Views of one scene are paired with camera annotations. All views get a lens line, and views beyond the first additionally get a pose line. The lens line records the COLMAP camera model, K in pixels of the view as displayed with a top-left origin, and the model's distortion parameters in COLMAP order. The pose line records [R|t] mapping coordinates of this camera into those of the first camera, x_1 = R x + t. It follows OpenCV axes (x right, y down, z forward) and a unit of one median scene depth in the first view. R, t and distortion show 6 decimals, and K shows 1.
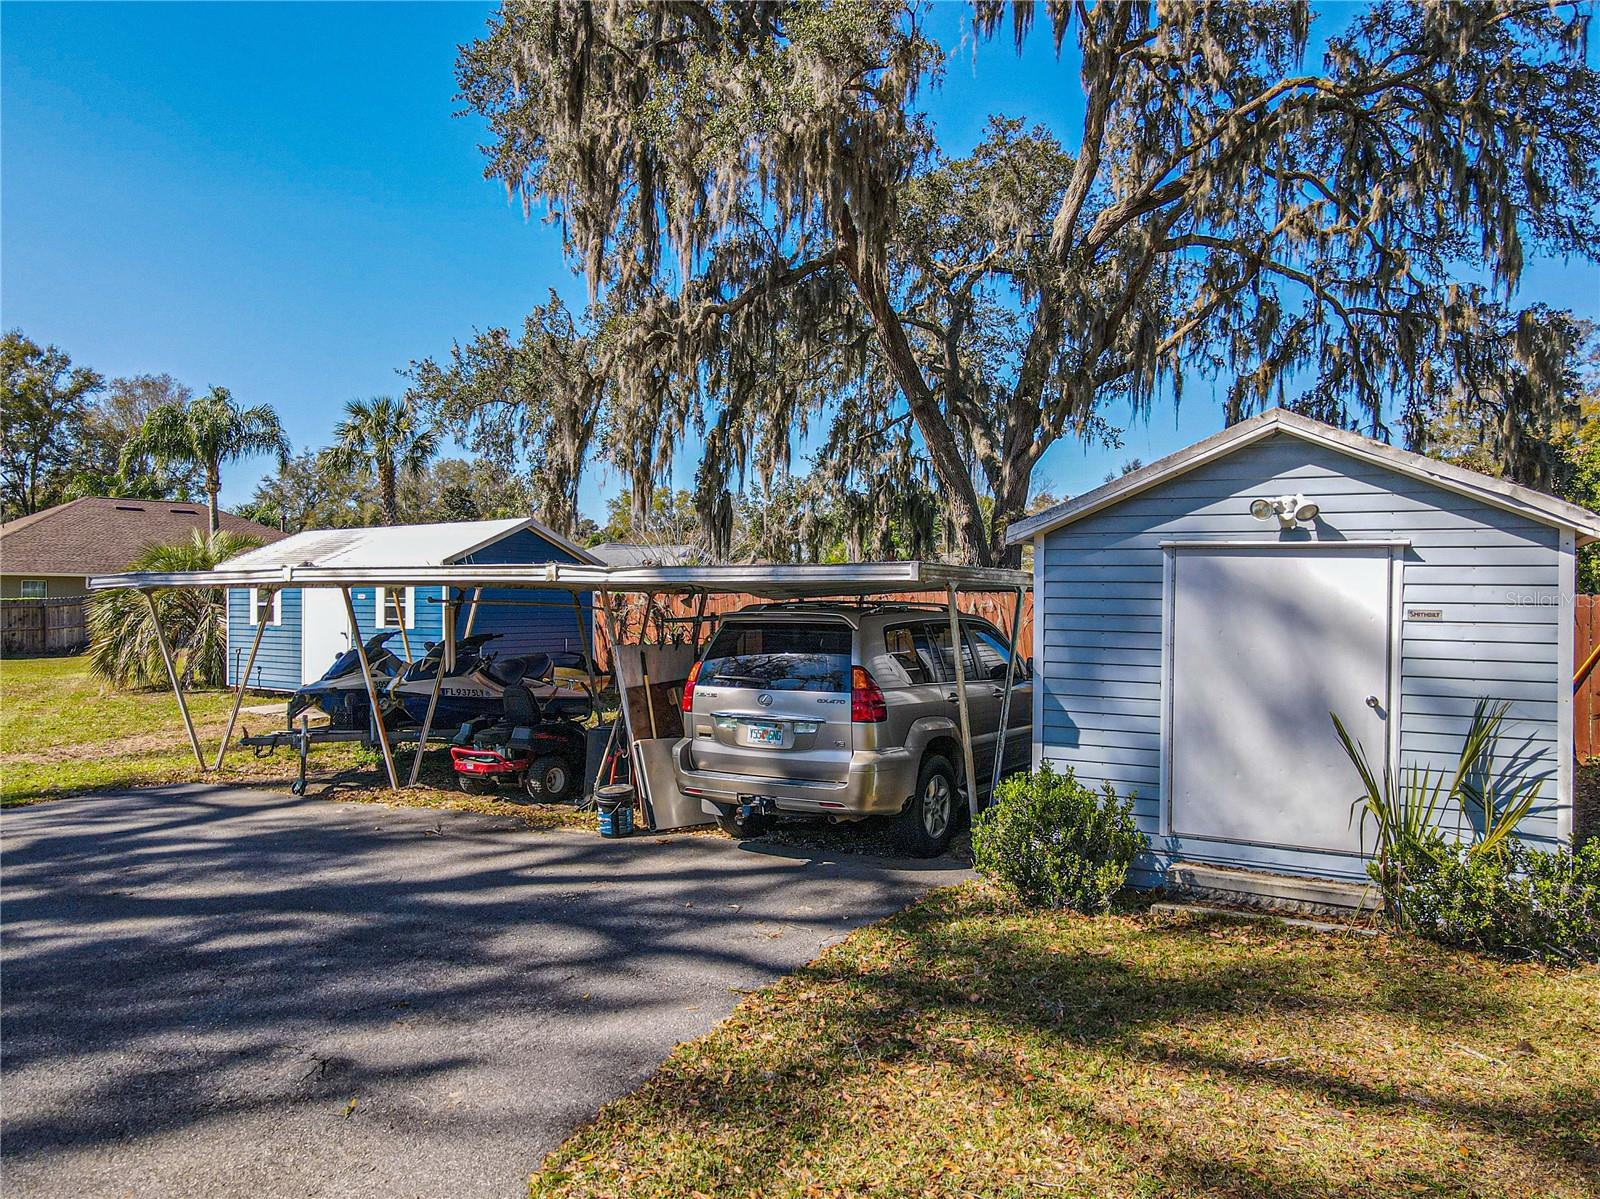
lens RADIAL K [[1199.4, 0, 802.6], [0, 1199.4, 602.8], [0, 0, 1]] dist [-0.004133, 0.037503]
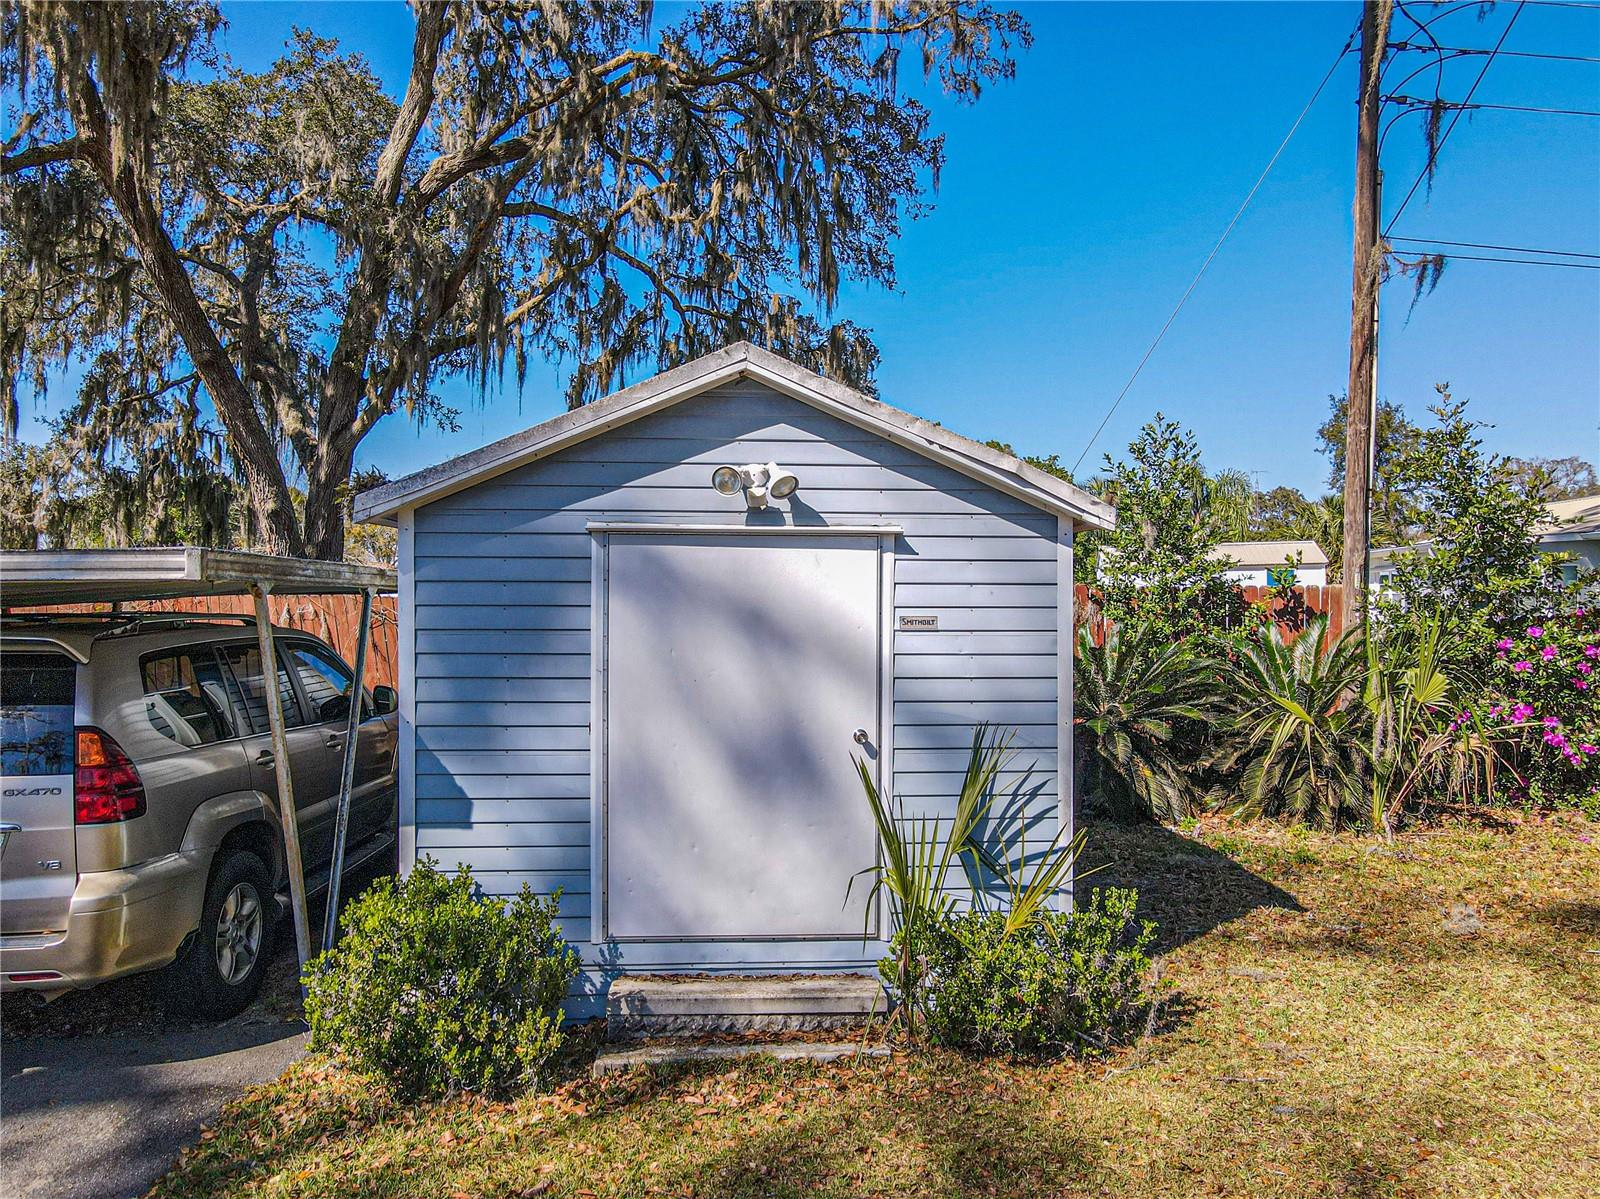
lens RADIAL K [[1199.4, 0, 802.6], [0, 1199.4, 602.8], [0, 0, 1]] dist [-0.004133, 0.037503]
pose [[0.850393, -0.011774, 0.526017, 0.015934], [0.011262, 0.999928, 0.004174, -0.002723], [-0.526028, 0.002374, 0.850464, 0.146961]]
